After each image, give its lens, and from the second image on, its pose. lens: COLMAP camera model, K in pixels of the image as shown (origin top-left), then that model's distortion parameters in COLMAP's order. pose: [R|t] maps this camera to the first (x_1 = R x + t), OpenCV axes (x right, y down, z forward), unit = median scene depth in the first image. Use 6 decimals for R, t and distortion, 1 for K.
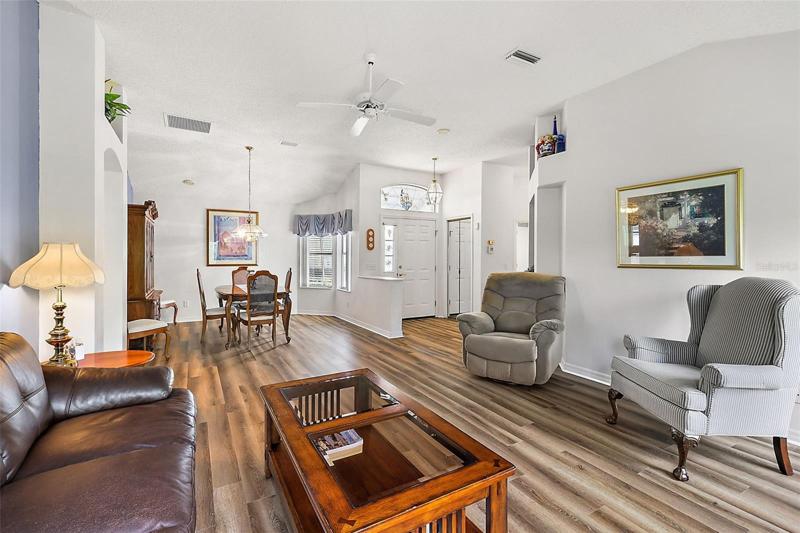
lens RADIAL K [[360.2, 0, 398.5], [0, 360.2, 253.2], [0, 0, 1]] dist [0.001539, 0.000780]
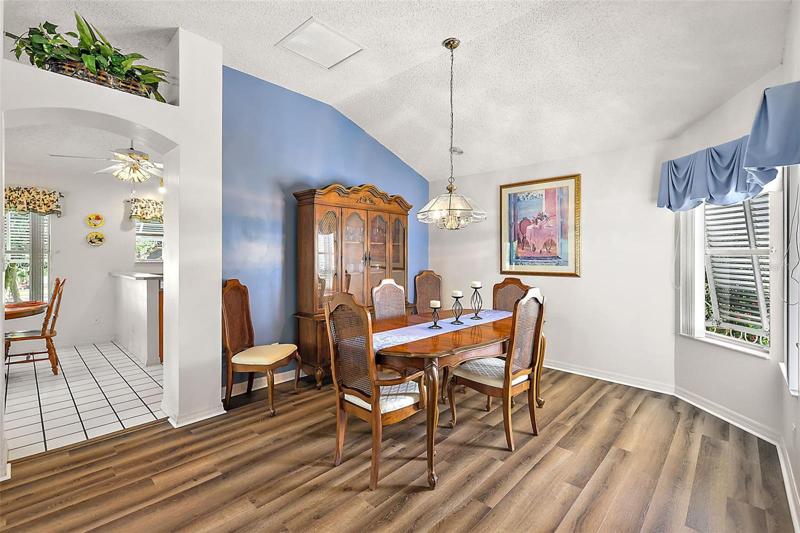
lens RADIAL K [[360.2, 0, 398.5], [0, 360.2, 253.2], [0, 0, 1]] dist [0.001539, 0.000780]
pose [[0.294283, -0.012230, -0.955640, 0.043296], [0.005416, 0.999923, -0.011129, 0.006387], [0.955703, -0.001901, 0.294327, 0.790315]]
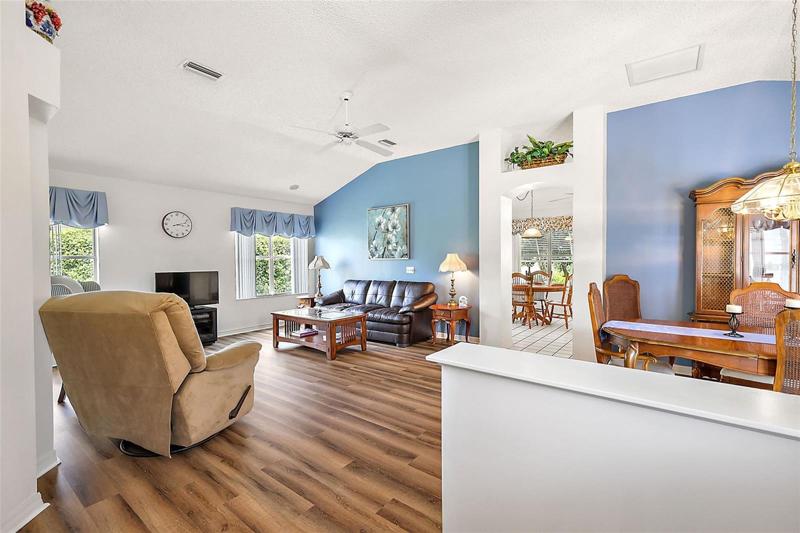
lens RADIAL K [[360.2, 0, 398.5], [0, 360.2, 253.2], [0, 0, 1]] dist [0.001539, 0.000780]
pose [[-0.922015, -0.004804, -0.387124, 0.128754], [0.005795, 0.999640, -0.026208, 0.012124], [0.387111, -0.026407, -0.921655, 1.198766]]
